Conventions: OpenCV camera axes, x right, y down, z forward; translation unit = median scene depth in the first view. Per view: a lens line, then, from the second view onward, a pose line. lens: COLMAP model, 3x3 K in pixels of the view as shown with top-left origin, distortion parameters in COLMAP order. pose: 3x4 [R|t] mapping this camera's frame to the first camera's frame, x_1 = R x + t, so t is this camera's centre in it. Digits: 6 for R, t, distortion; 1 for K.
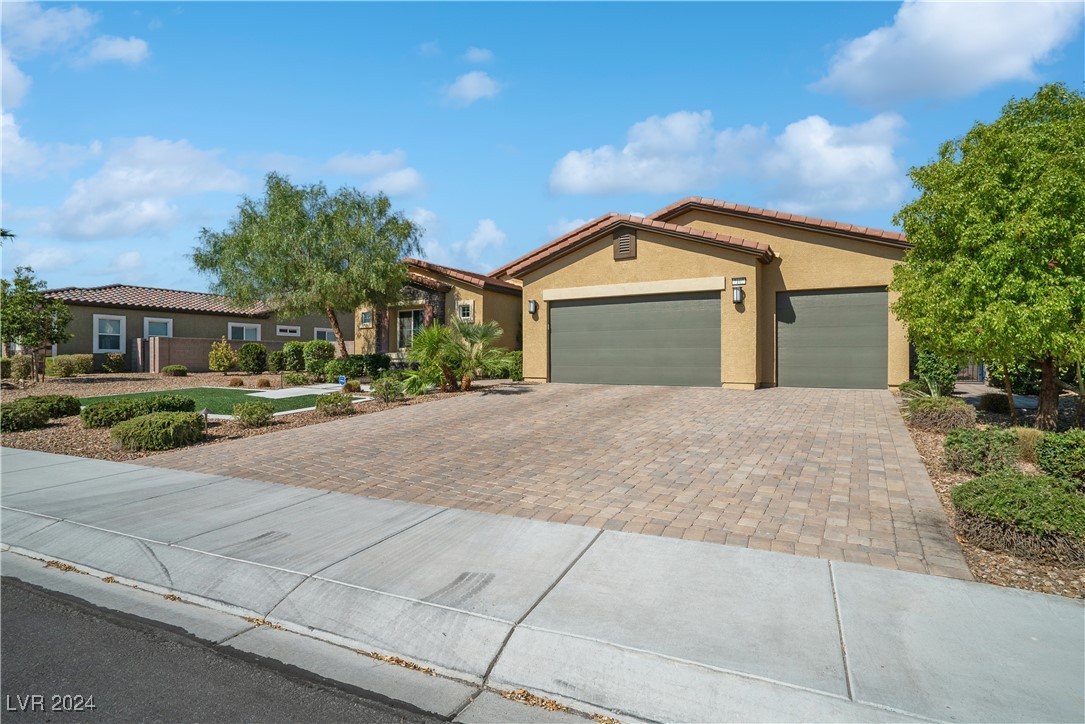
lens RADIAL K [[504.6, 0, 549.0], [0, 504.6, 360.5], [0, 0, 1]] dist [-0.060833, 0.021877]
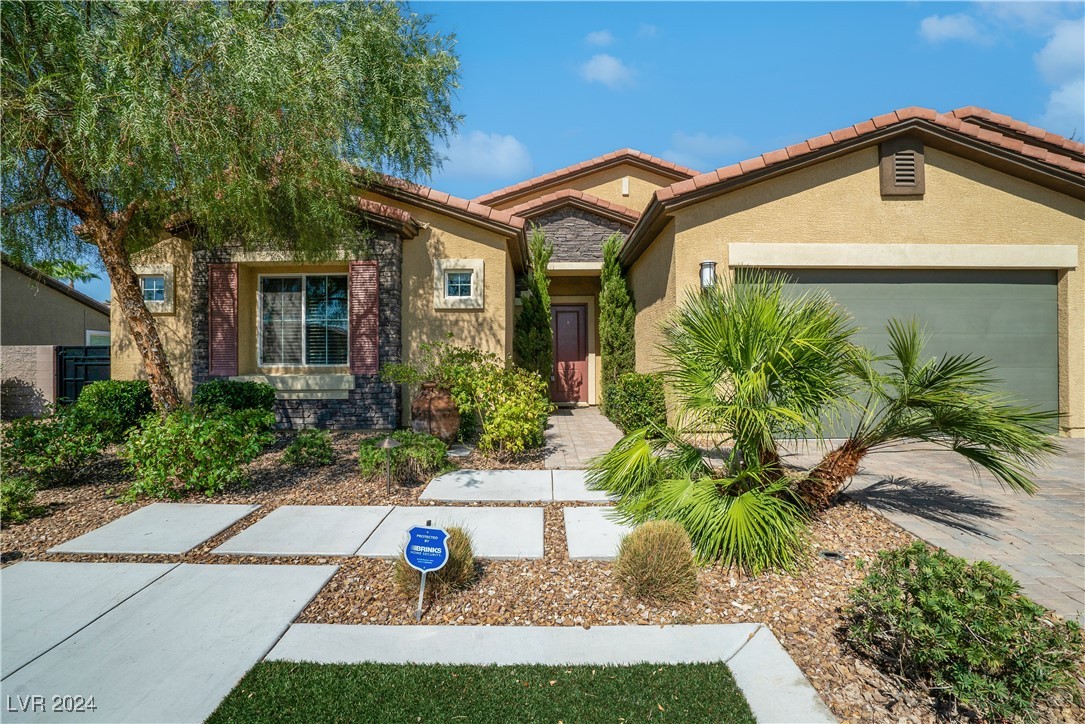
lens RADIAL K [[504.6, 0, 549.0], [0, 504.6, 360.5], [0, 0, 1]] dist [-0.060833, 0.021877]
pose [[0.865650, -0.006517, 0.500606, -0.323687], [0.010046, 0.999940, -0.004356, -0.025731], [-0.500548, 0.008800, 0.865664, 0.569837]]
